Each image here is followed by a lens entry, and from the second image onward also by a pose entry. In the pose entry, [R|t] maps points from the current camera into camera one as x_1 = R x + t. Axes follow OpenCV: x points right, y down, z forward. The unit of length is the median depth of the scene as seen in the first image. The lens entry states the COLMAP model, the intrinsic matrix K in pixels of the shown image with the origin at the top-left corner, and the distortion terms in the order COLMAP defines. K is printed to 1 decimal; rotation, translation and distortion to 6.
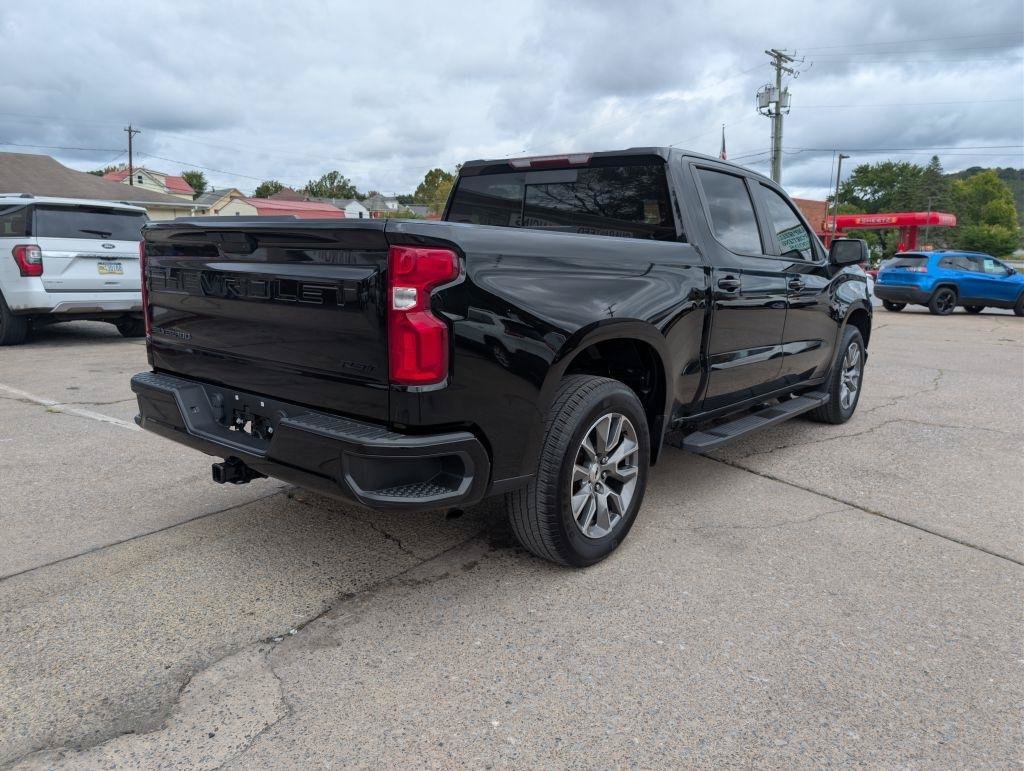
lens RADIAL K [[745.7, 0, 497.4], [0, 745.7, 391.3], [0, 0, 1]] dist [-0.001878, 0.003212]
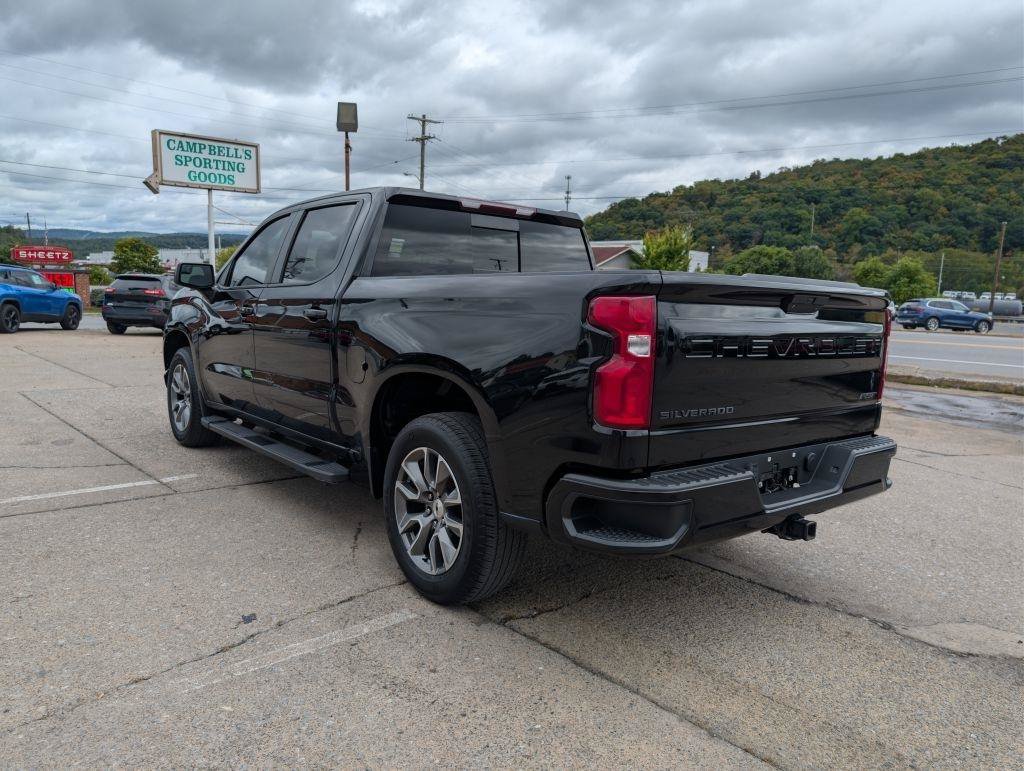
lens RADIAL K [[750.6, 0, 532.2], [0, 750.6, 386.0], [0, 0, 1]] dist [0.007332, 0.000588]
pose [[0.178939, -0.124765, 0.975917, -0.117702], [0.141728, 0.984850, 0.099921, -0.019869], [-0.973599, 0.120435, 0.193910, 0.095529]]
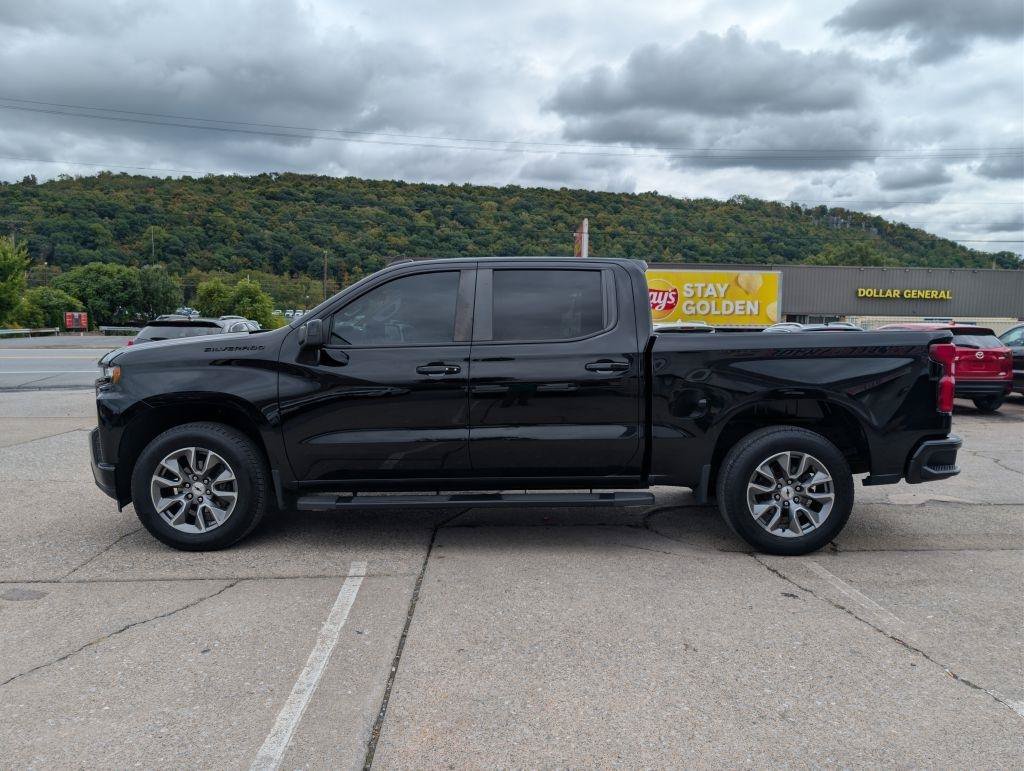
lens RADIAL K [[755.8, 0, 515.9], [0, 755.8, 388.6], [0, 0, 1]] dist [0.001335, -0.002672]
pose [[-0.655411, -0.079248, 0.751104, -0.099462], [0.117444, 0.971690, 0.205003, -0.049553], [-0.746086, 0.222573, -0.627549, 0.246494]]
